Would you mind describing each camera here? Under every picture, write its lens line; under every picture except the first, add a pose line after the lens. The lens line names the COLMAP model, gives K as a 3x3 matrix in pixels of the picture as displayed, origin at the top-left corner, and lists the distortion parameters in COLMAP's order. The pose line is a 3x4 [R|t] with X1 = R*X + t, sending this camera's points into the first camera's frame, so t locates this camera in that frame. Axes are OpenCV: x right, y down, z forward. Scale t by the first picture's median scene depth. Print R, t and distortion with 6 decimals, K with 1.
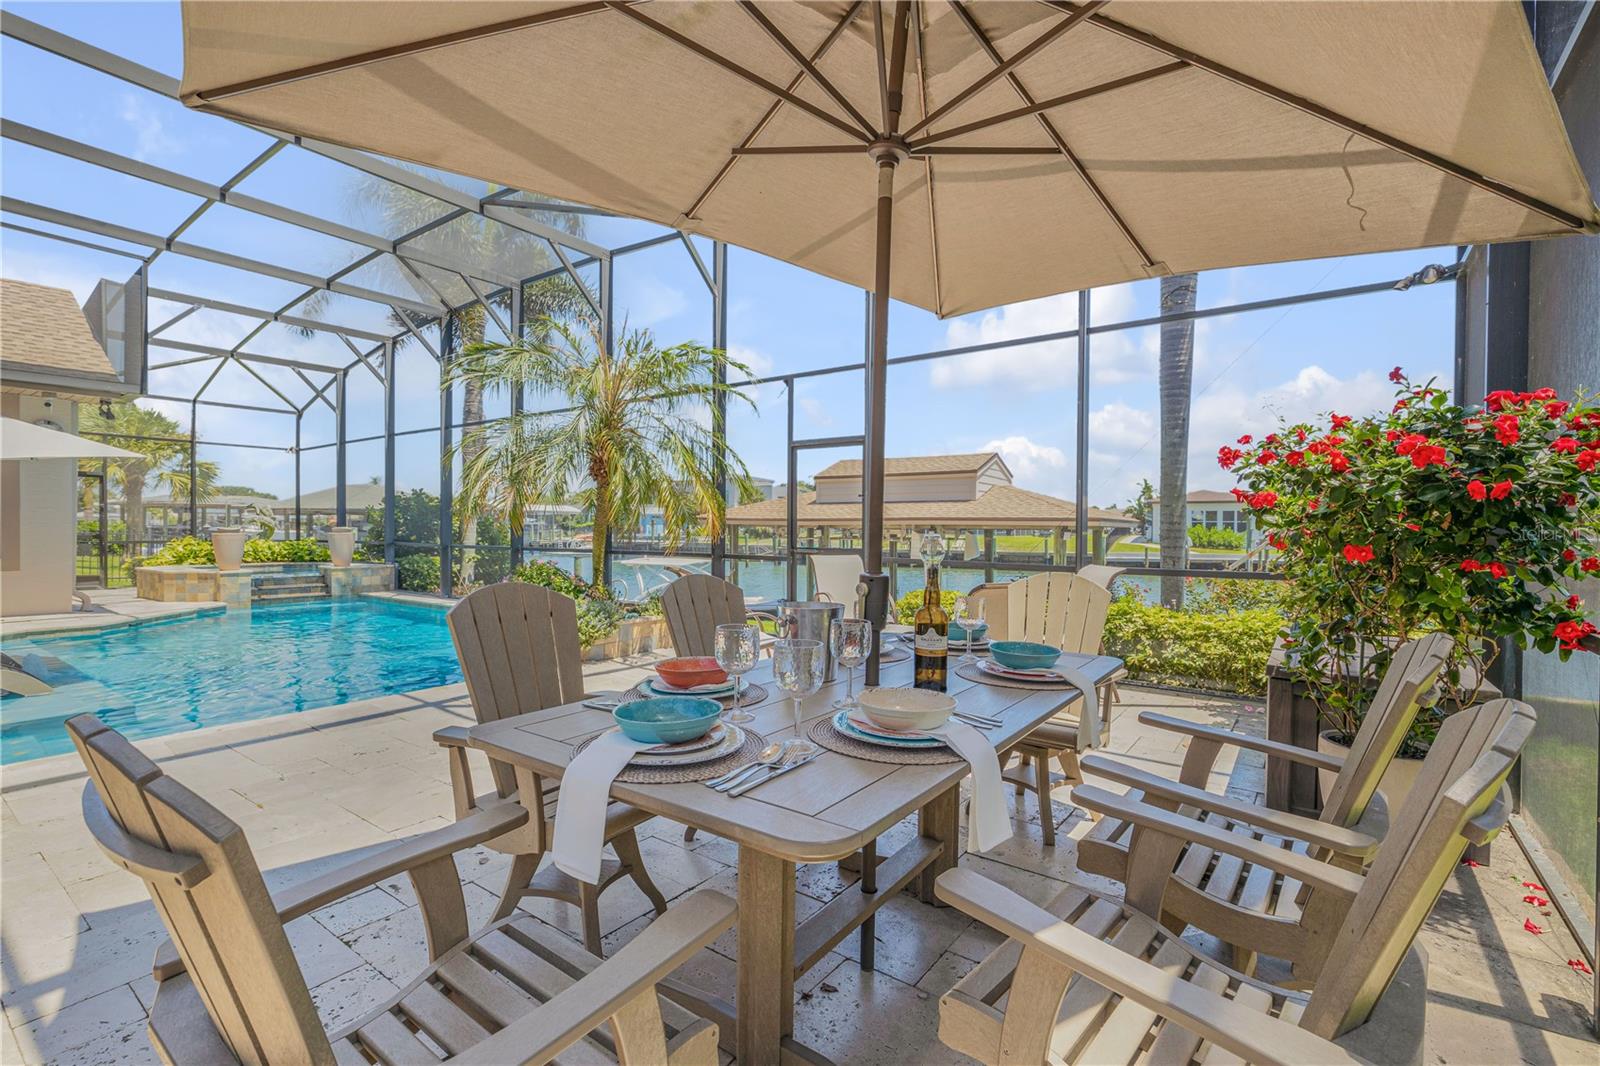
lens RADIAL K [[720.4, 0, 798.2], [0, 720.4, 532.3], [0, 0, 1]] dist [0.001623, 0.000924]
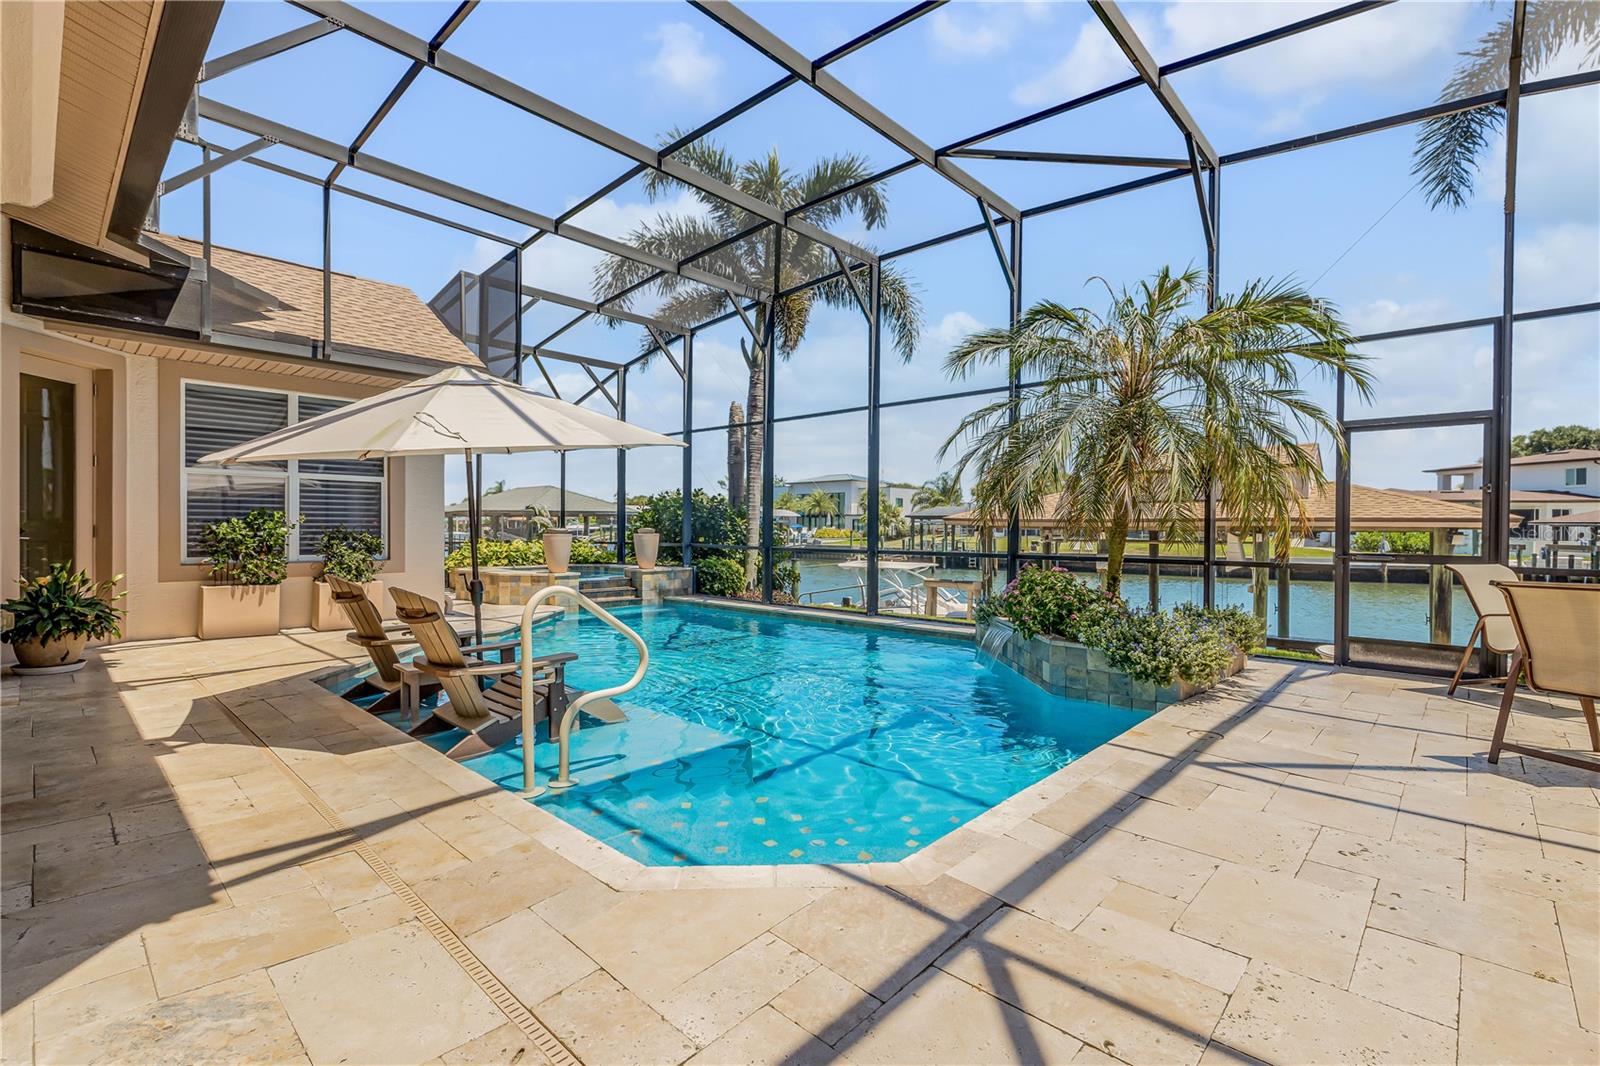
lens RADIAL K [[720.4, 0, 798.2], [0, 720.4, 532.3], [0, 0, 1]] dist [0.001623, 0.000924]
pose [[0.992582, 0.001492, -0.121571, -0.325652], [-0.001893, 0.999993, -0.003187, 0.000963], [0.121565, 0.003393, 0.992578, 0.077021]]
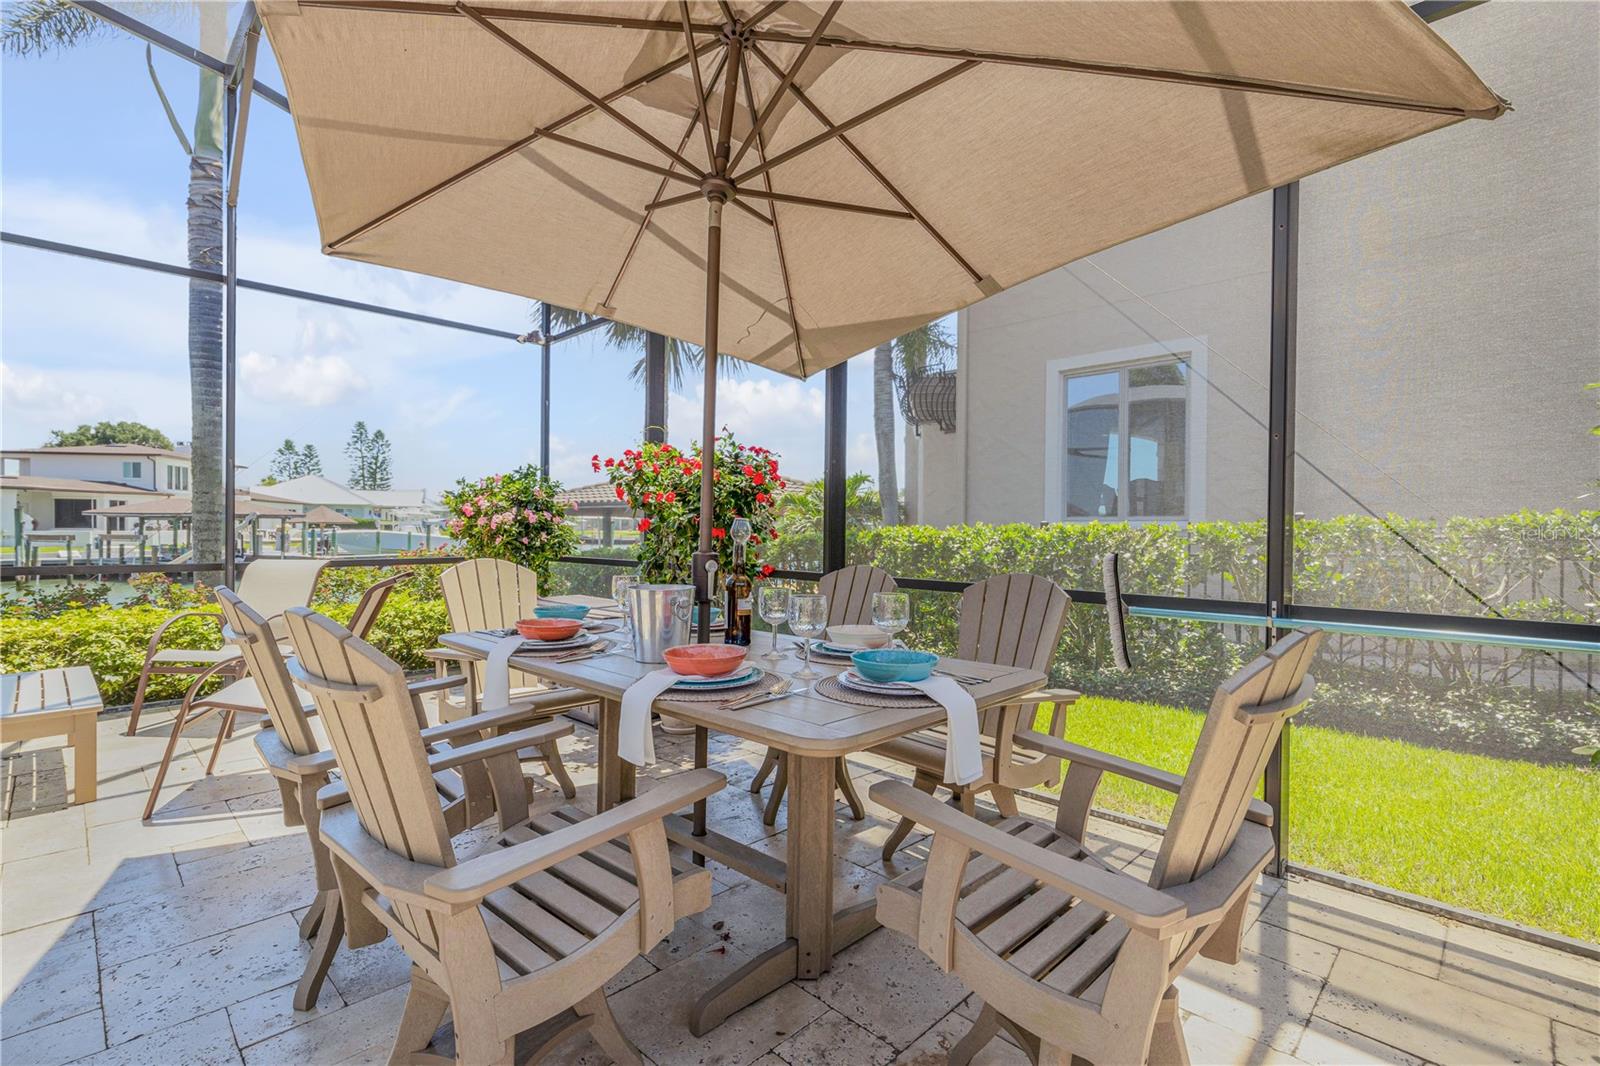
lens RADIAL K [[720.4, 0, 798.2], [0, 720.4, 532.3], [0, 0, 1]] dist [0.001623, 0.000924]
pose [[0.142291, -0.010387, 0.989770, -0.160909], [0.002293, 0.999946, 0.010164, 0.002887], [-0.989822, 0.000823, 0.142307, 0.111971]]
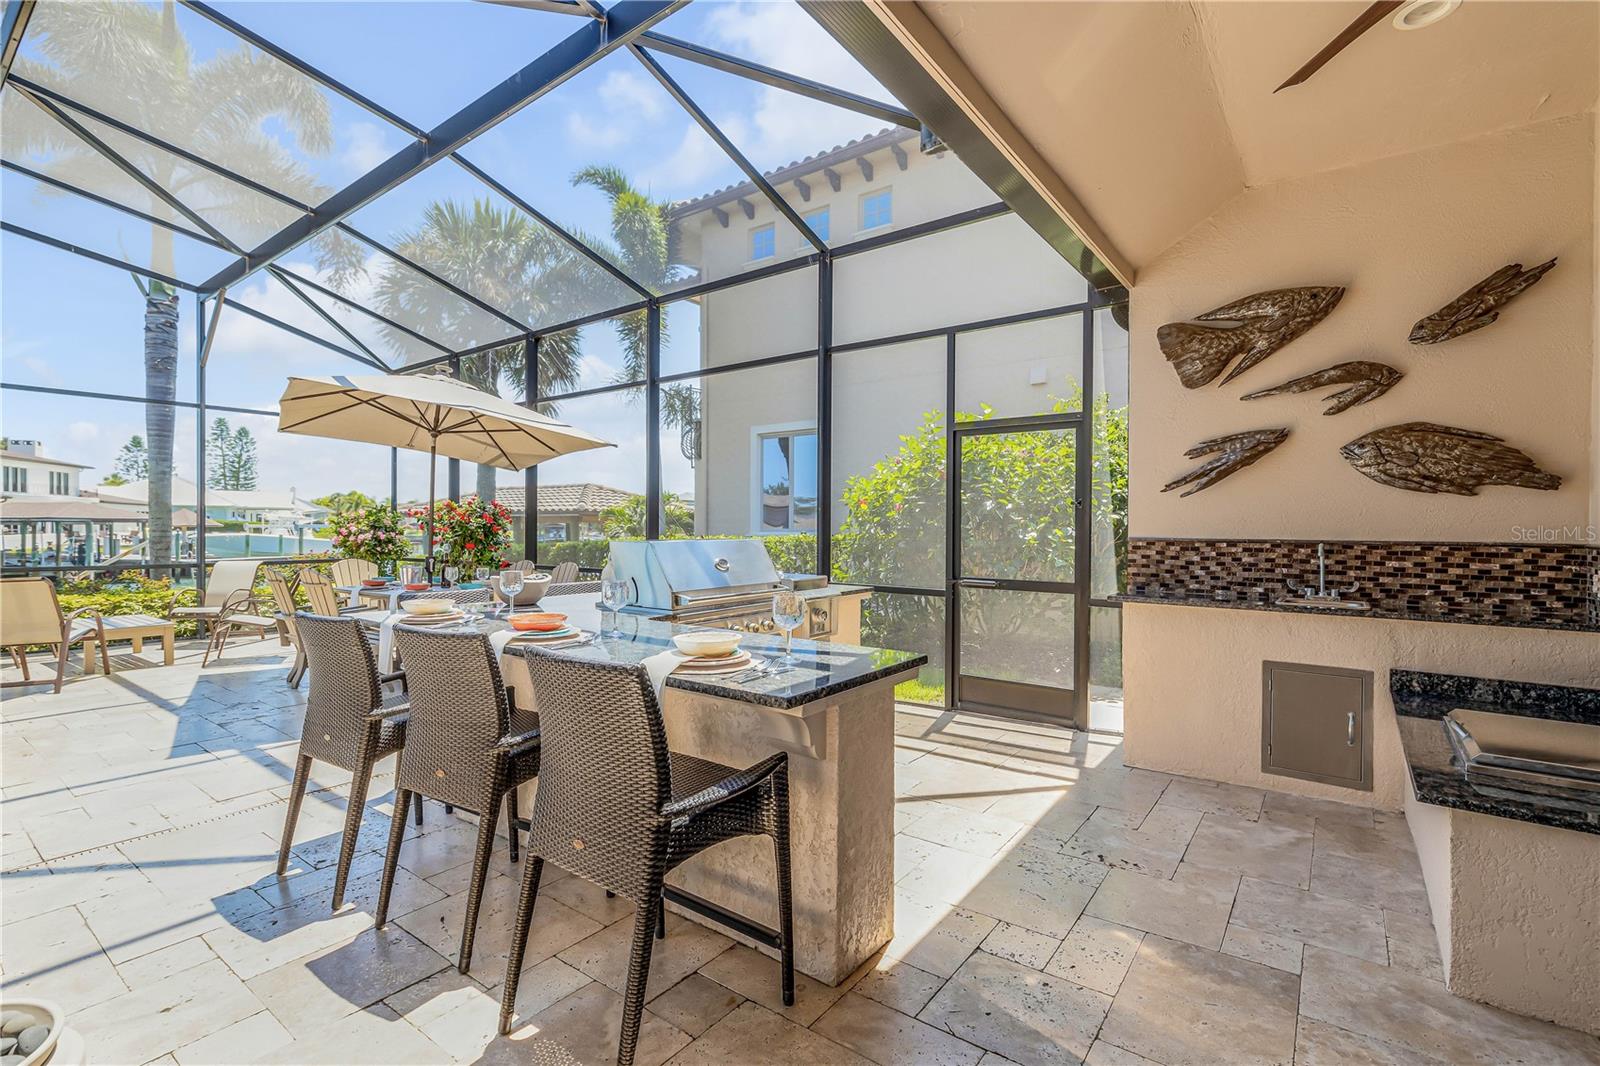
lens RADIAL K [[720.4, 0, 798.2], [0, 720.4, 532.3], [0, 0, 1]] dist [0.001623, 0.000924]
pose [[0.009399, -0.012767, 0.999874, -0.528905], [0.005578, 0.999904, 0.012715, -0.013569], [-0.999940, 0.005458, 0.009470, -0.124737]]
